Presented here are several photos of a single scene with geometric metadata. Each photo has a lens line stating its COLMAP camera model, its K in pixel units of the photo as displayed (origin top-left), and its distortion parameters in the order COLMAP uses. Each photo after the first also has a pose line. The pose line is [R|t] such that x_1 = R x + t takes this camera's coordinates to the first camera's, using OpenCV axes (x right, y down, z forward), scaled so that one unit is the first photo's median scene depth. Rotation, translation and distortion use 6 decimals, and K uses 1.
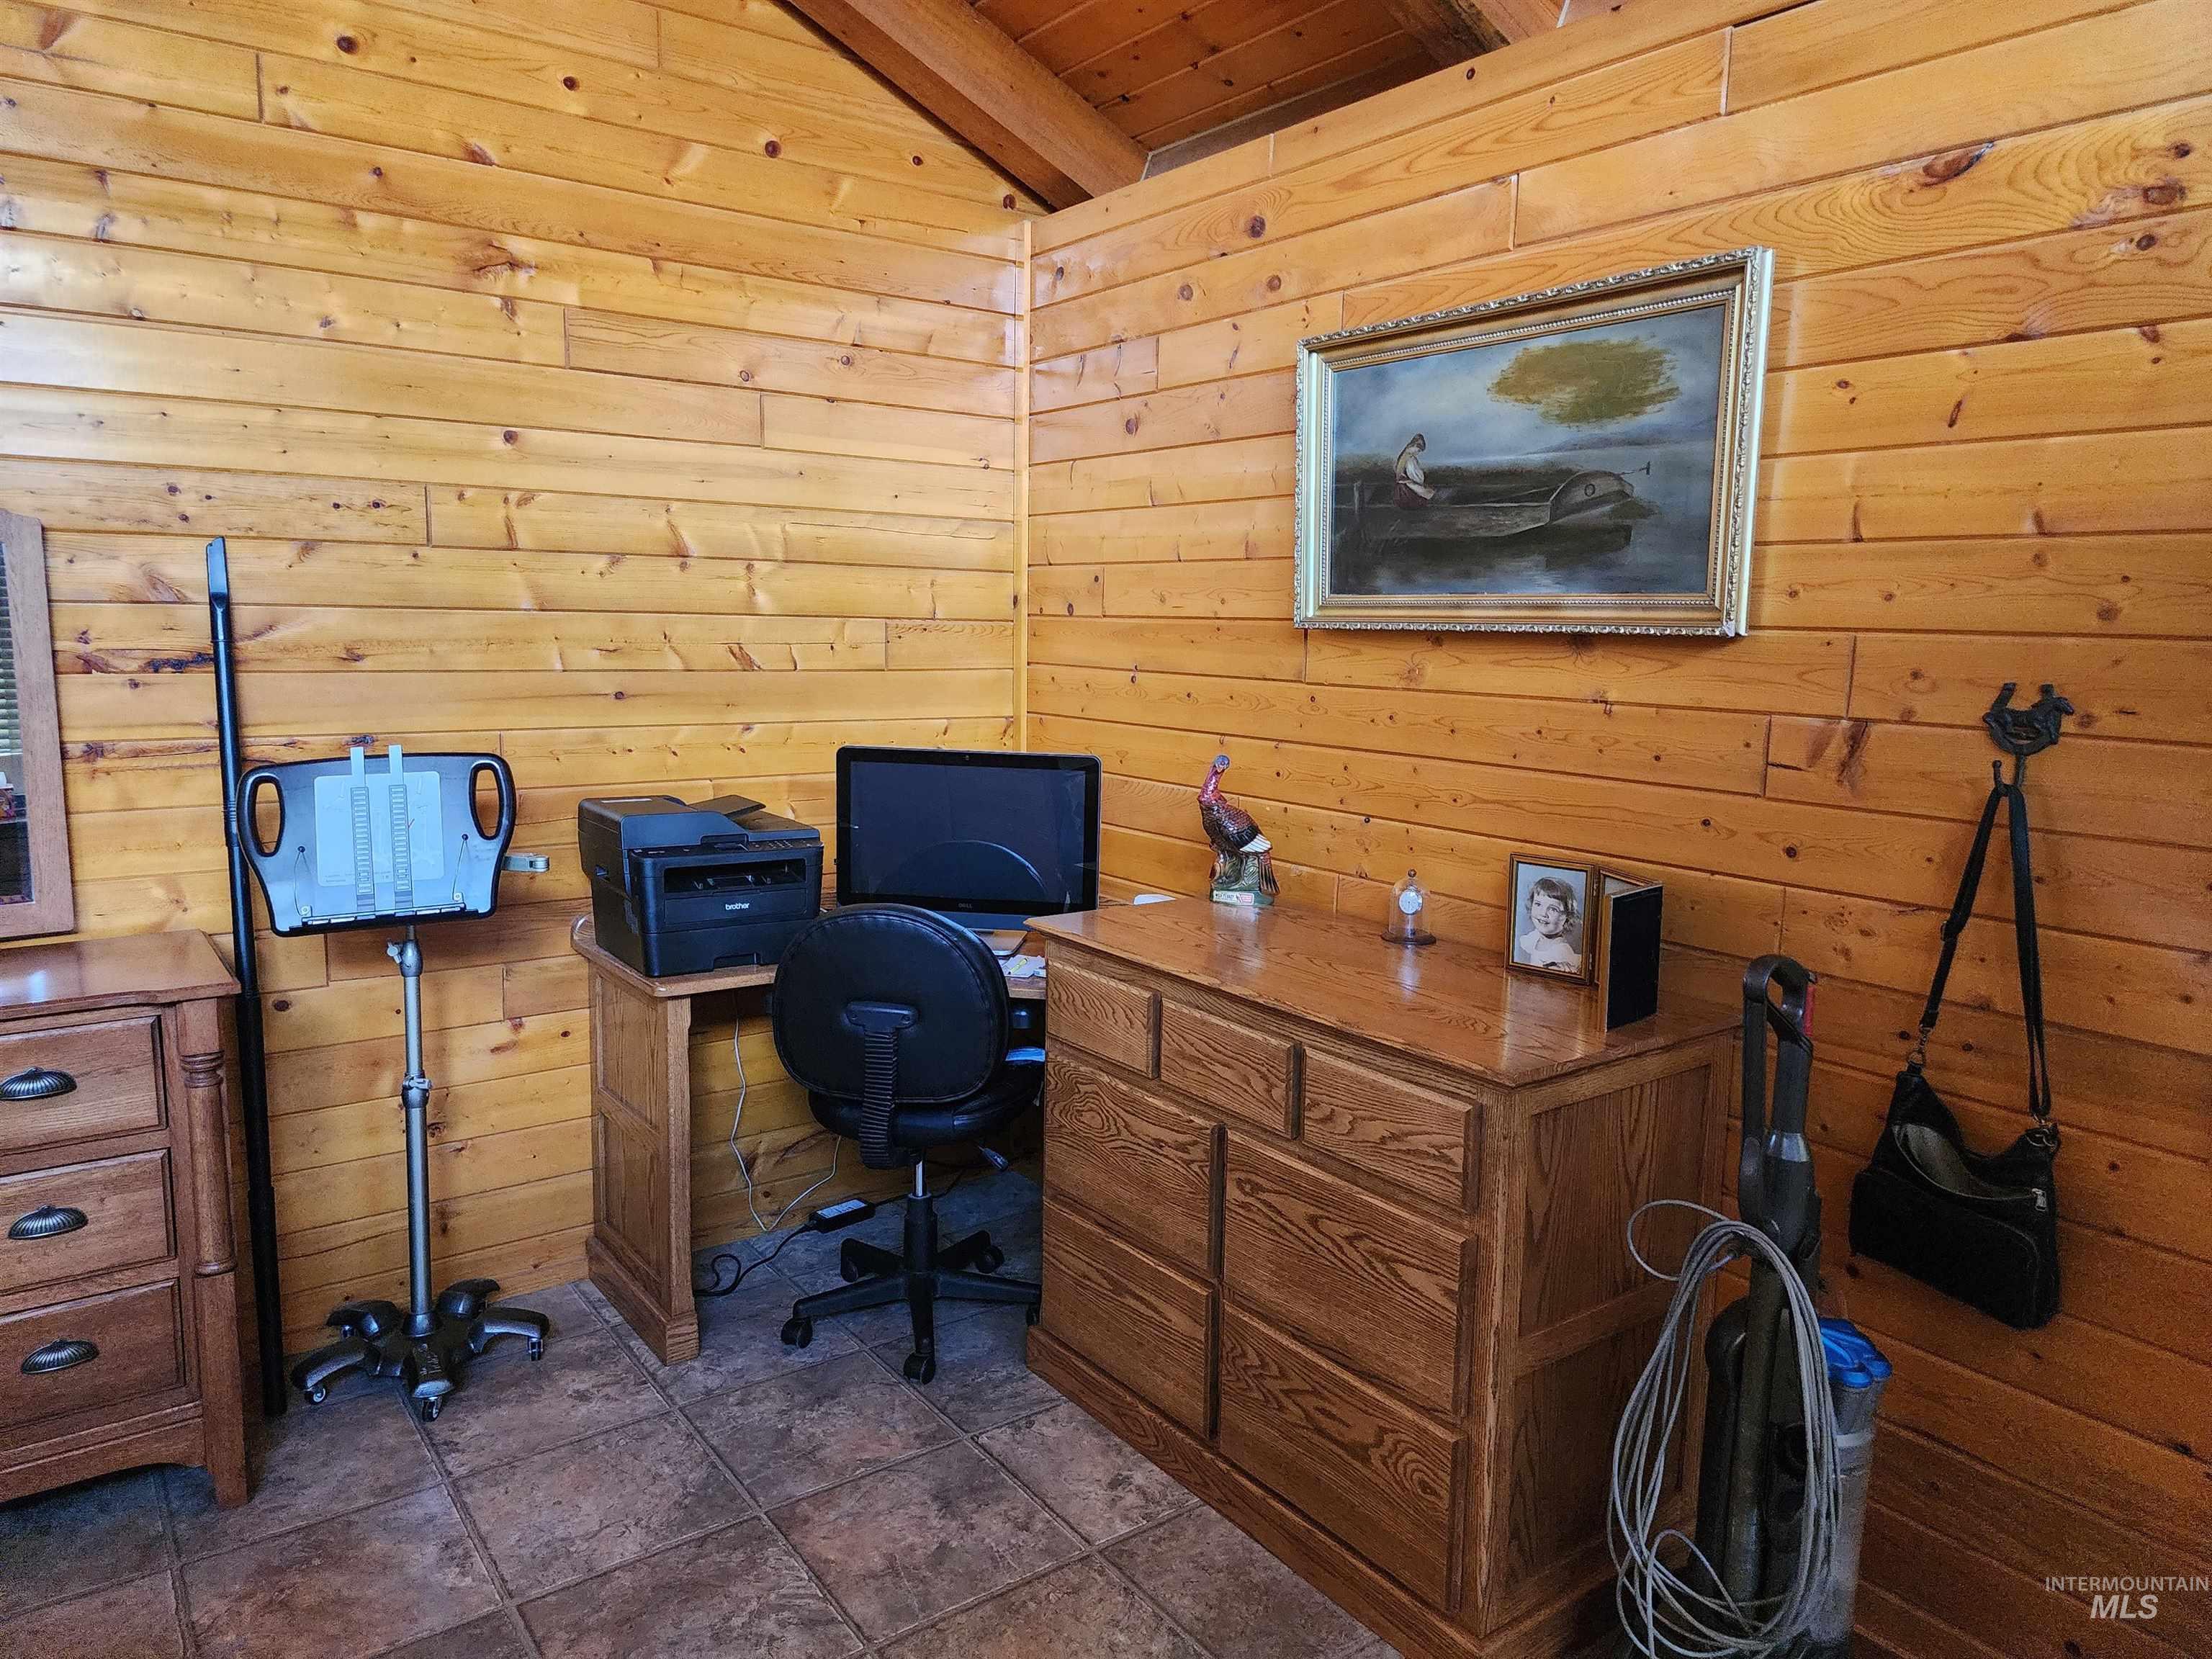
lens RADIAL K [[1472.9, 0, 1093.8], [0, 1472.9, 815.1], [0, 0, 1]] dist [0.077029, -0.062049]
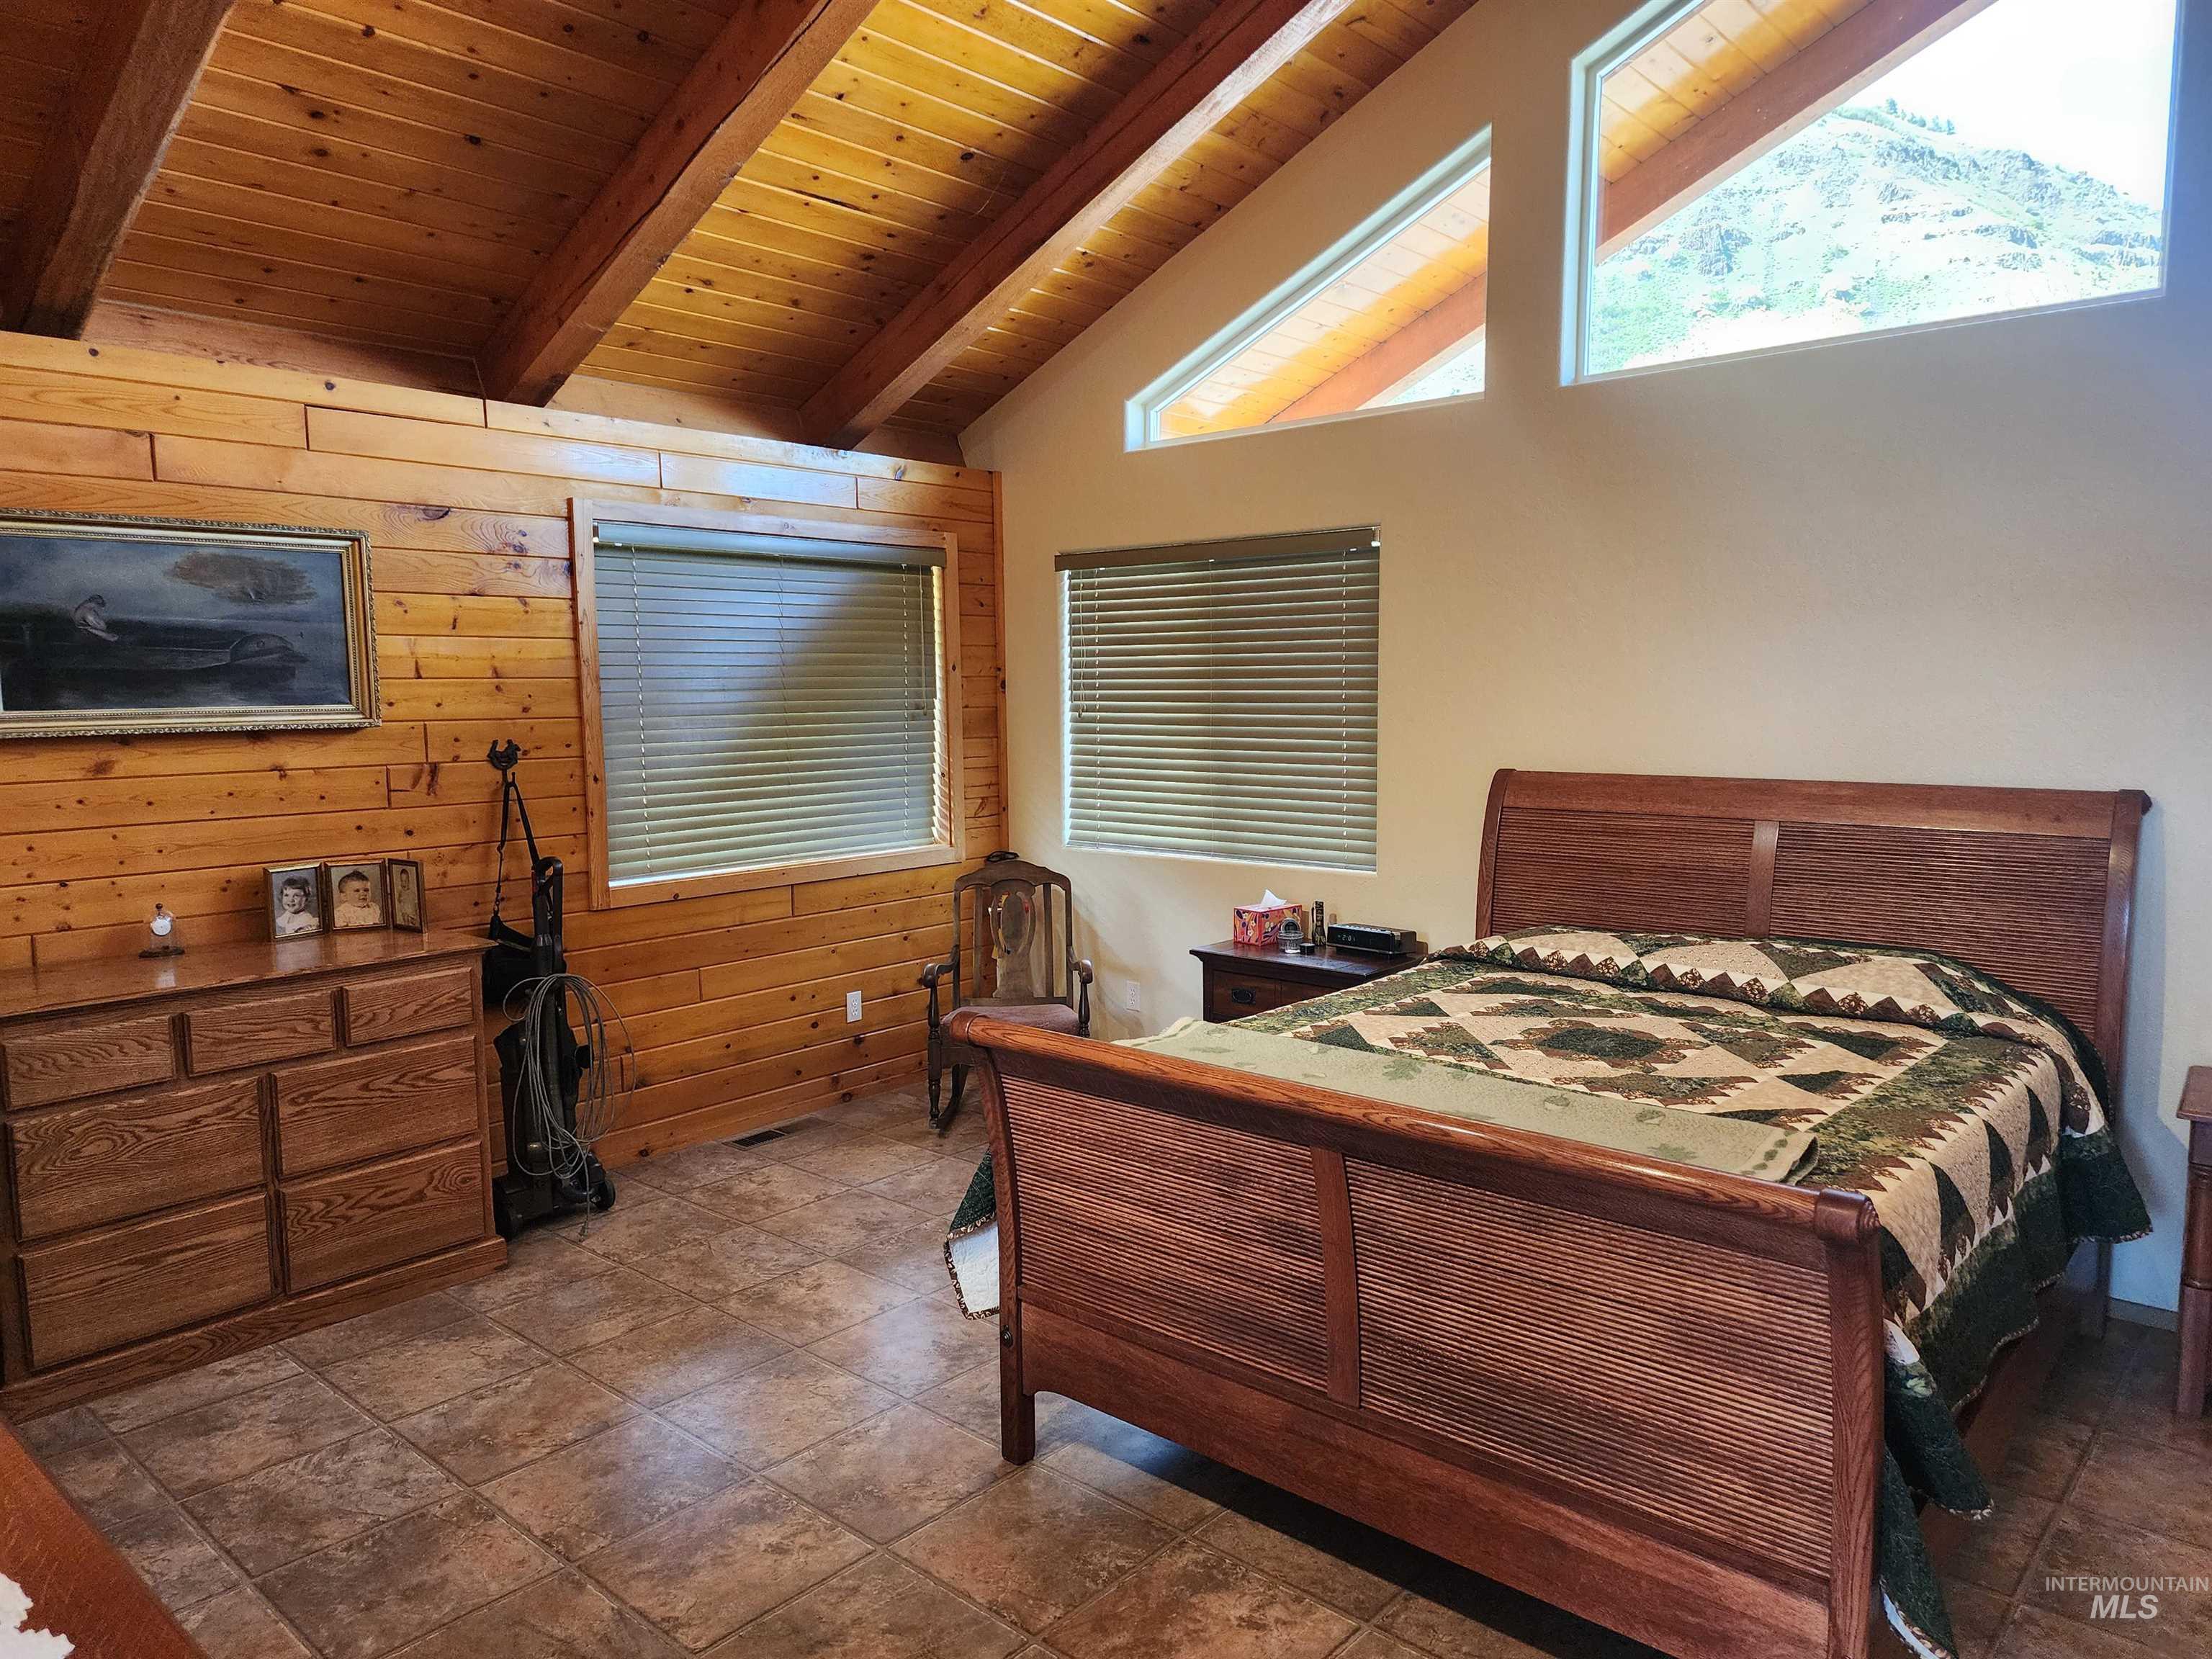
lens RADIAL K [[1472.9, 0, 1112.8], [0, 1472.9, 838.8], [0, 0, 1]] dist [0.077029, -0.062049]
pose [[-0.217421, -0.120877, 0.968564, -1.344862], [0.143118, 0.977630, 0.154135, -0.112834], [-0.965529, 0.172131, -0.195258, 0.392116]]
